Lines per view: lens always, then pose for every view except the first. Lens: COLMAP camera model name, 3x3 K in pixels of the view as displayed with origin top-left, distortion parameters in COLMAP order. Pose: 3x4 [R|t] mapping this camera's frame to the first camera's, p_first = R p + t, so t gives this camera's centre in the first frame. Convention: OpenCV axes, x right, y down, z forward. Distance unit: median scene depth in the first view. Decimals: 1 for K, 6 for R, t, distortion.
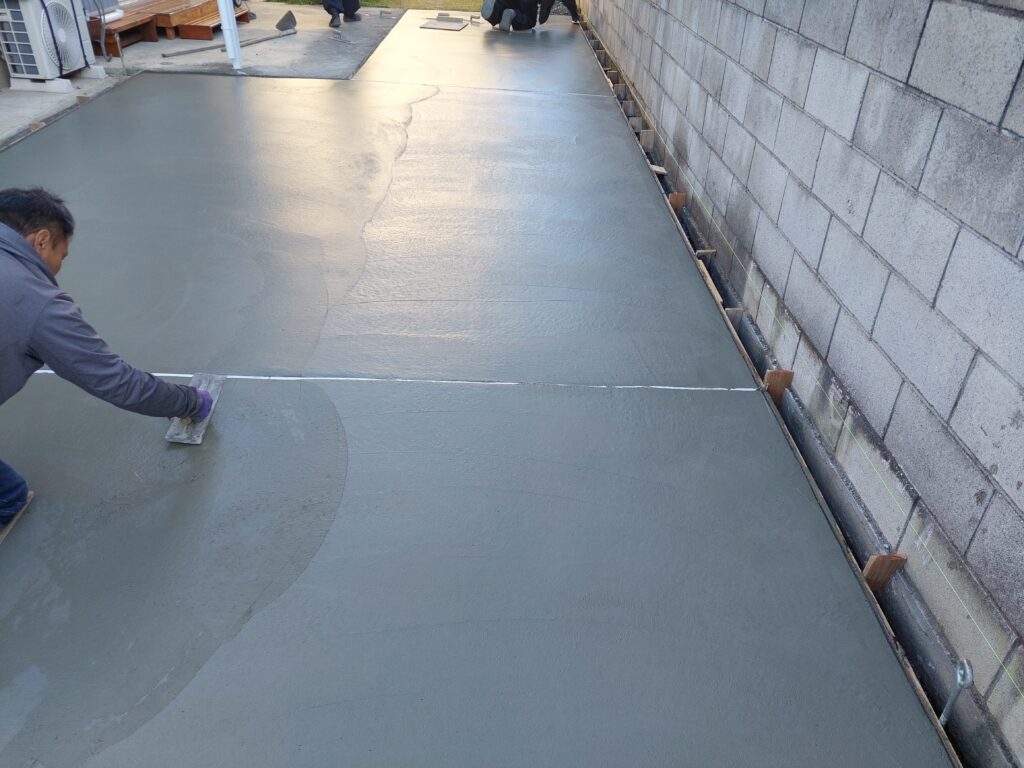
lens RADIAL K [[730.8, 0, 512.0], [0, 730.8, 384.0], [0, 0, 1]] dist [0.027269, -0.008534]
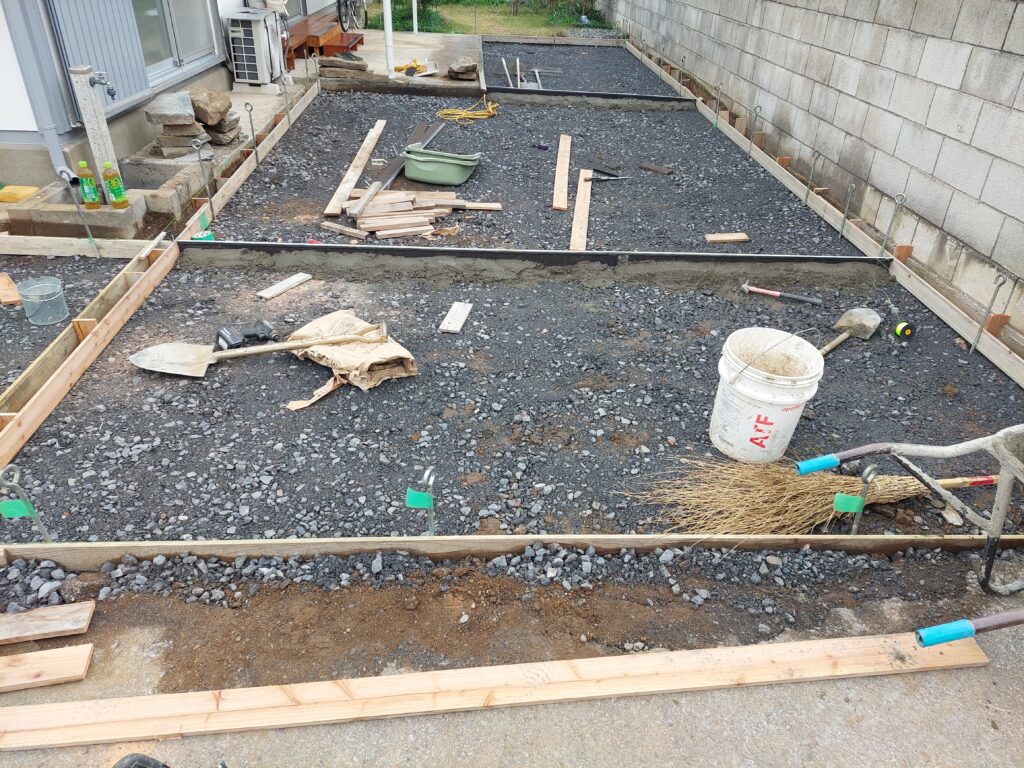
lens RADIAL K [[730.8, 0, 512.0], [0, 730.8, 384.0], [0, 0, 1]] dist [0.027269, -0.008534]
pose [[0.999644, -0.011858, 0.023908, -0.438095], [0.012743, 0.999227, -0.037195, 0.281793], [-0.023449, 0.037486, 0.999022, -0.454852]]
